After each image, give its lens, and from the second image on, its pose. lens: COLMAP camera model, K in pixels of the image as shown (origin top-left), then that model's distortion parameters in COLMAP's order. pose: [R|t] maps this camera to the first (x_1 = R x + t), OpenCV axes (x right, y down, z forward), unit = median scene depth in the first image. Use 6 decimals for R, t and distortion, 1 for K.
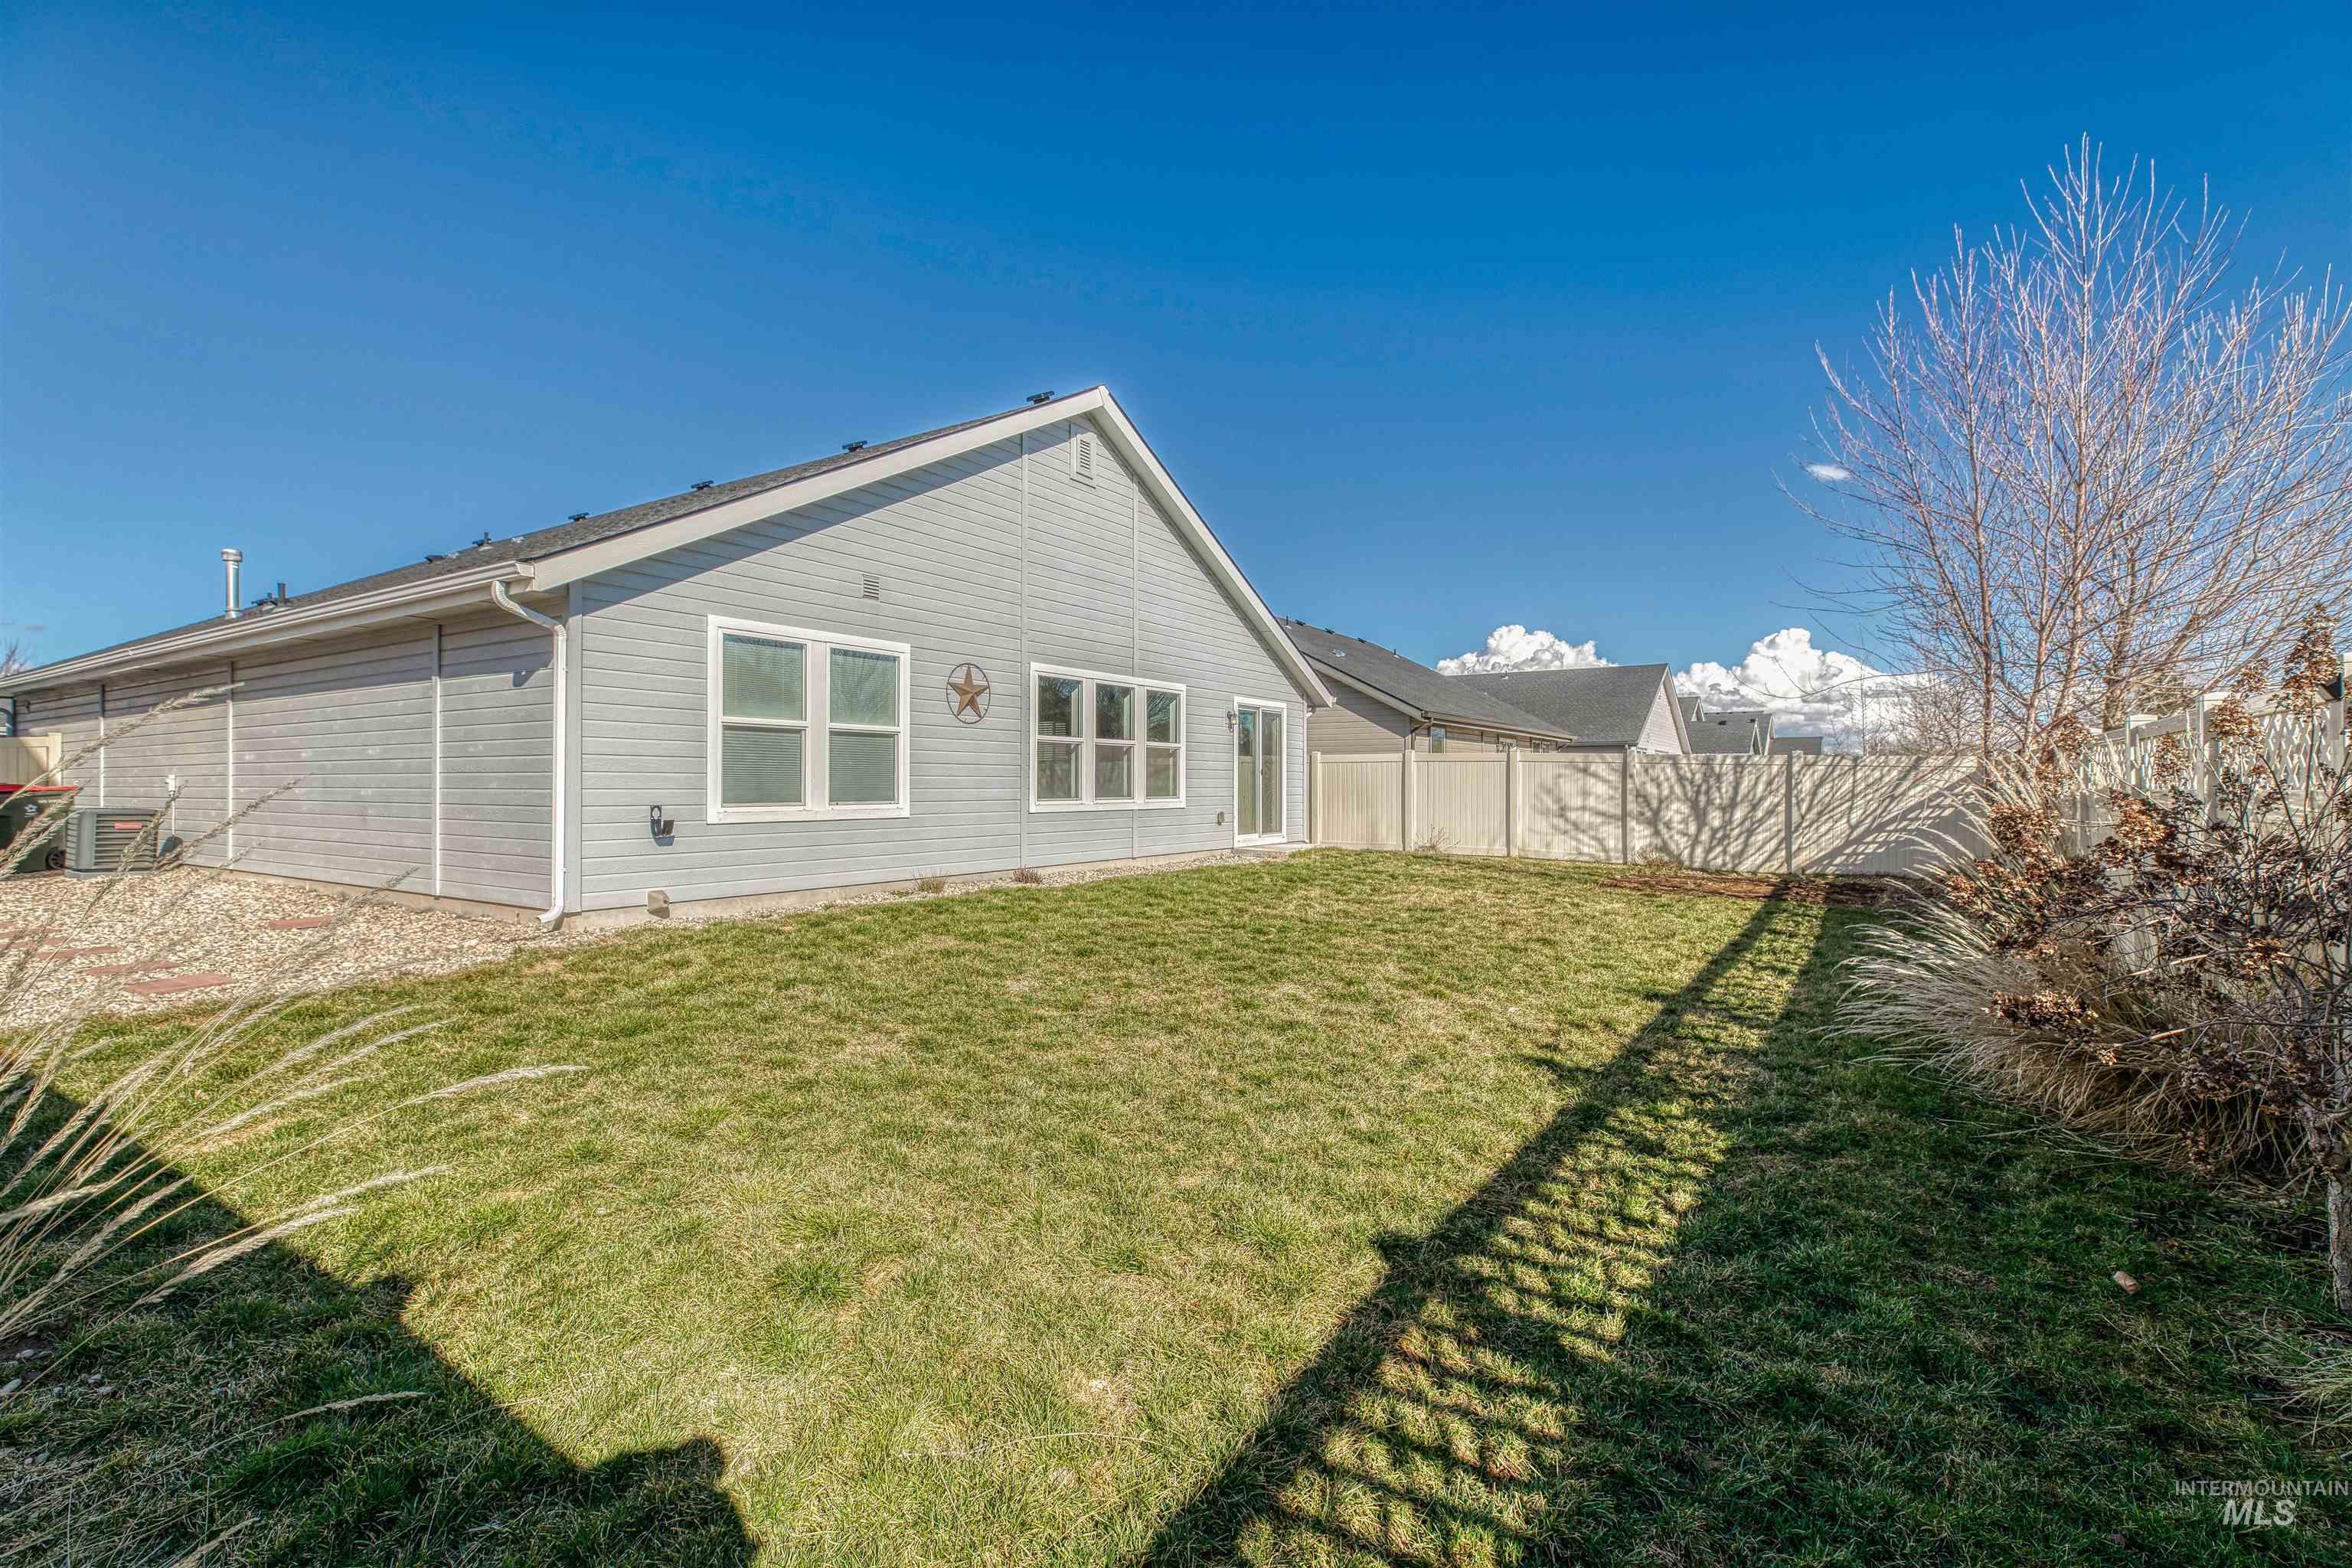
lens RADIAL K [[1023.1, 0, 1176.0], [0, 1023.1, 784.0], [0, 0, 1]] dist [-0.002840, -0.000372]
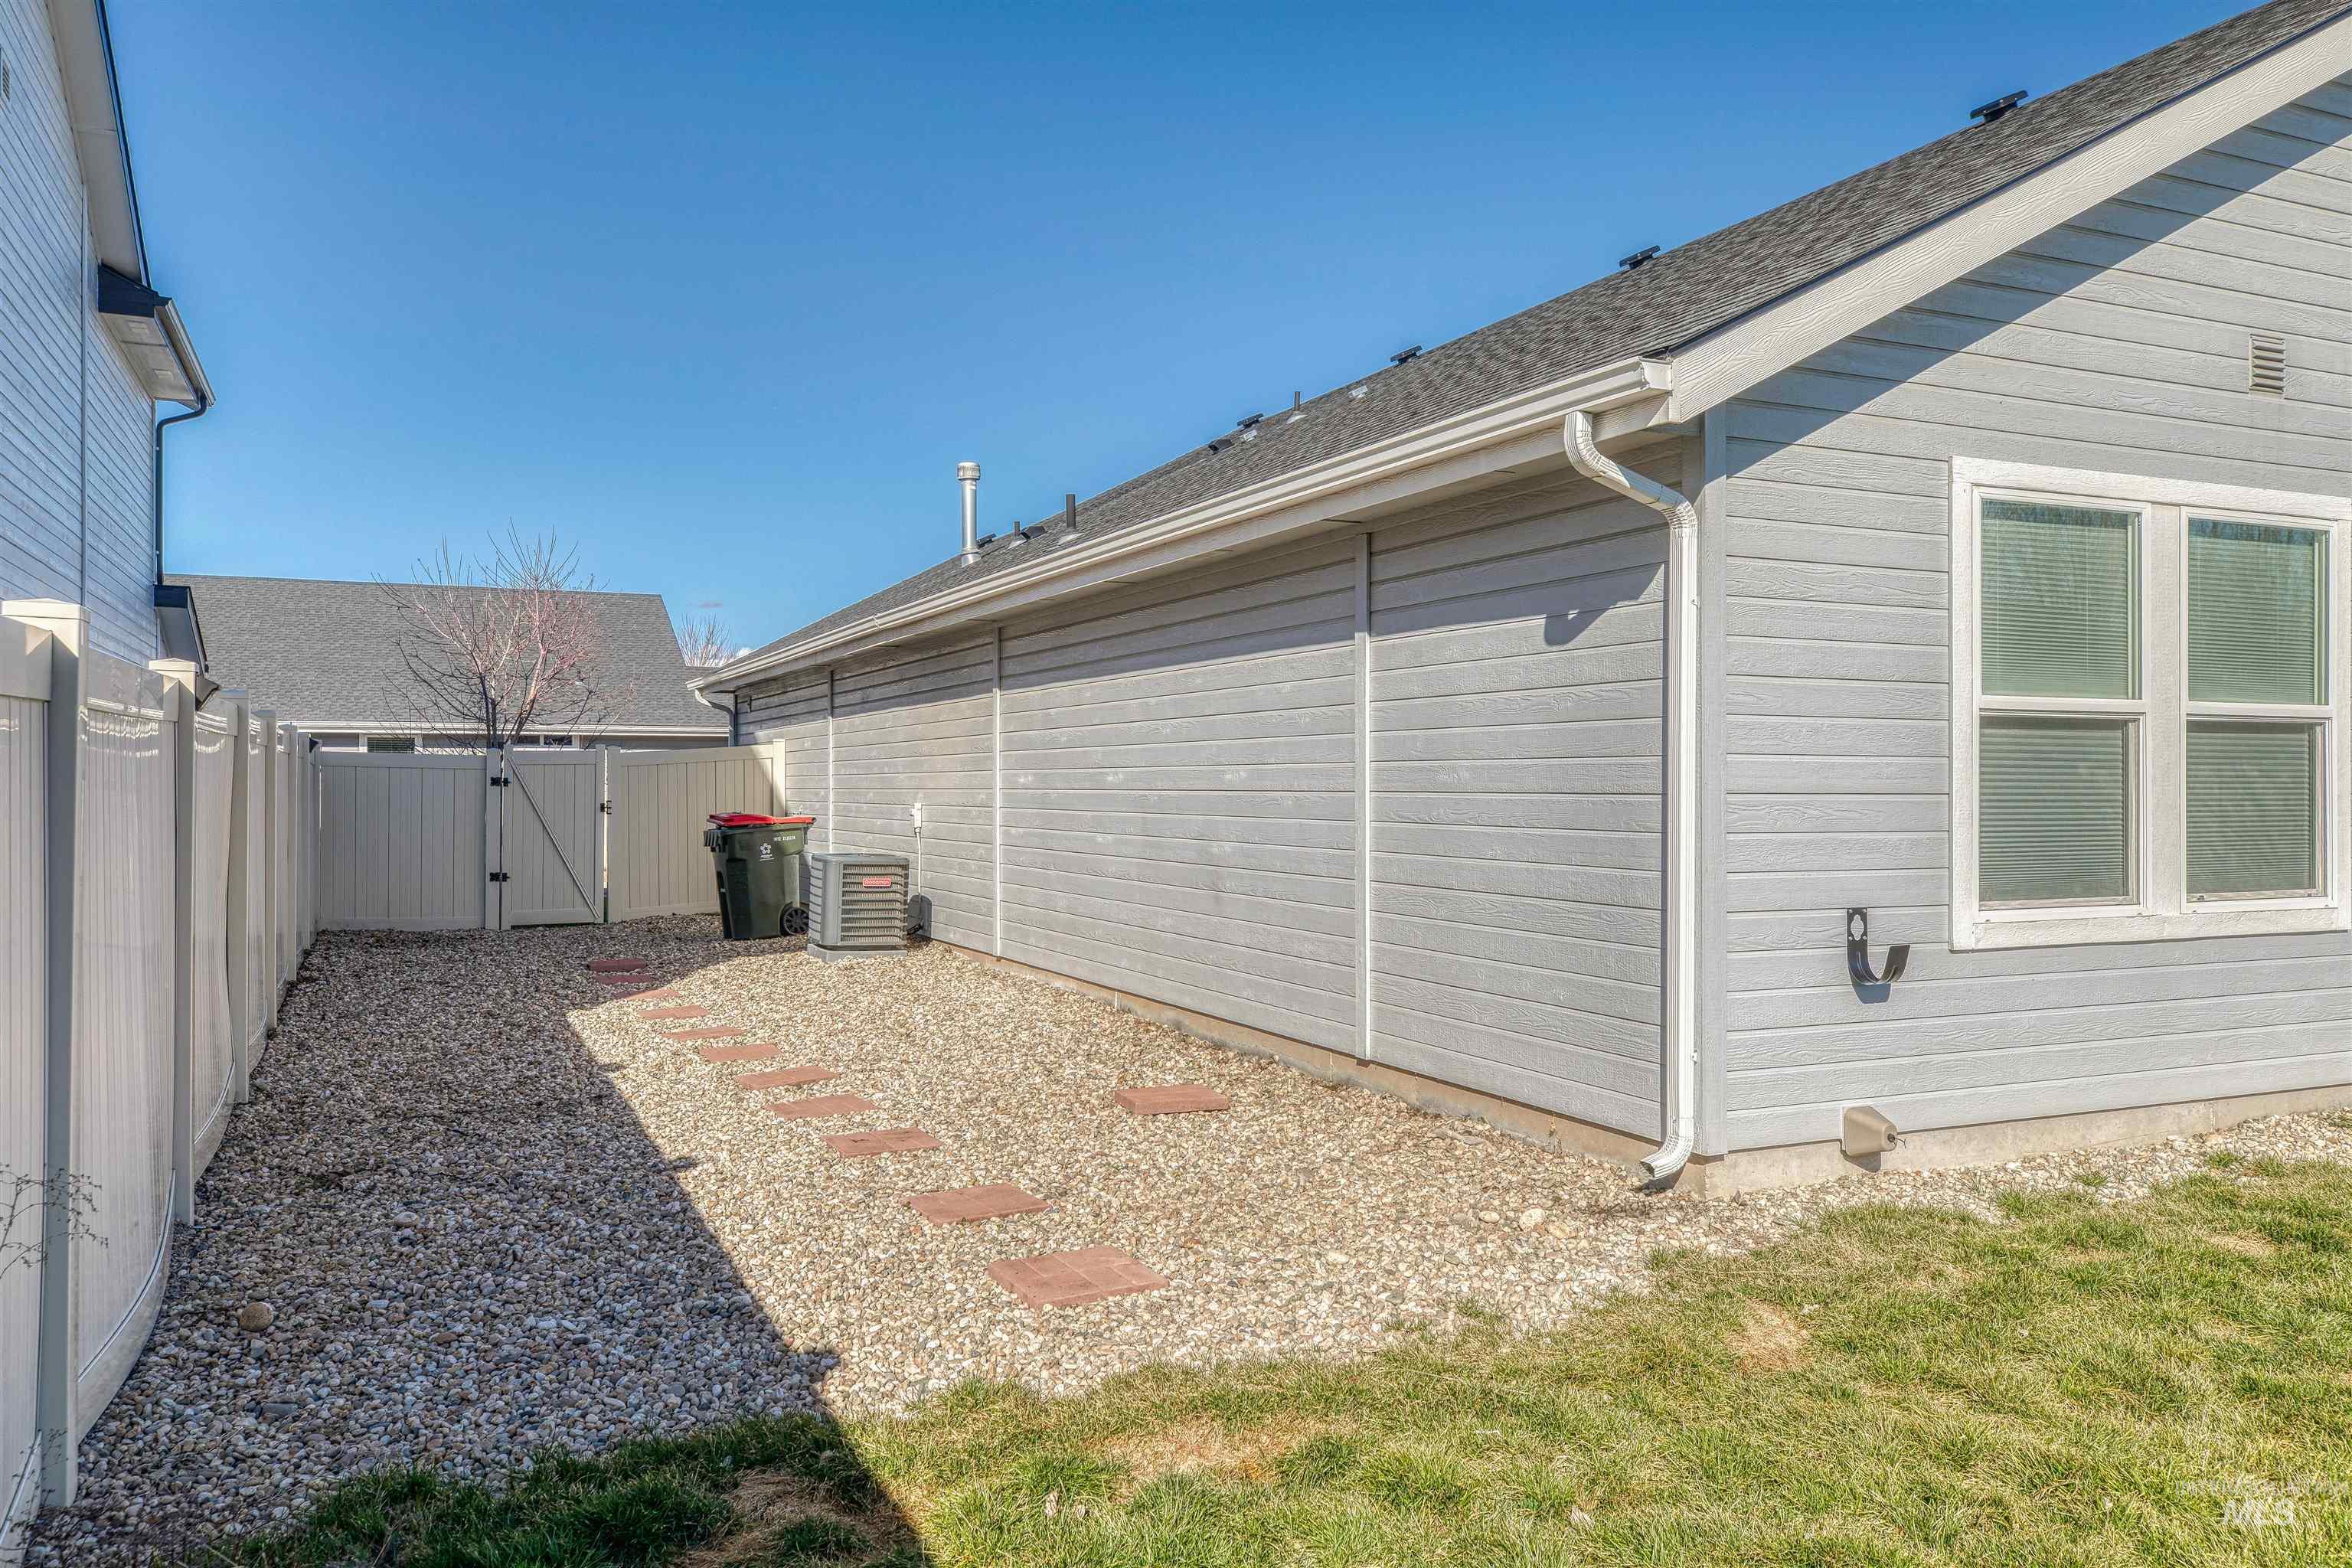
lens RADIAL K [[1712.4, 0, 1178.0], [0, 1712.4, 762.1], [0, 0, 1]] dist [0.000804, -0.000443]
pose [[0.836851, -0.006573, -0.547392, -0.305325], [-0.002005, 0.999884, -0.015072, -0.024880], [0.547428, 0.013711, 0.836741, 0.208927]]
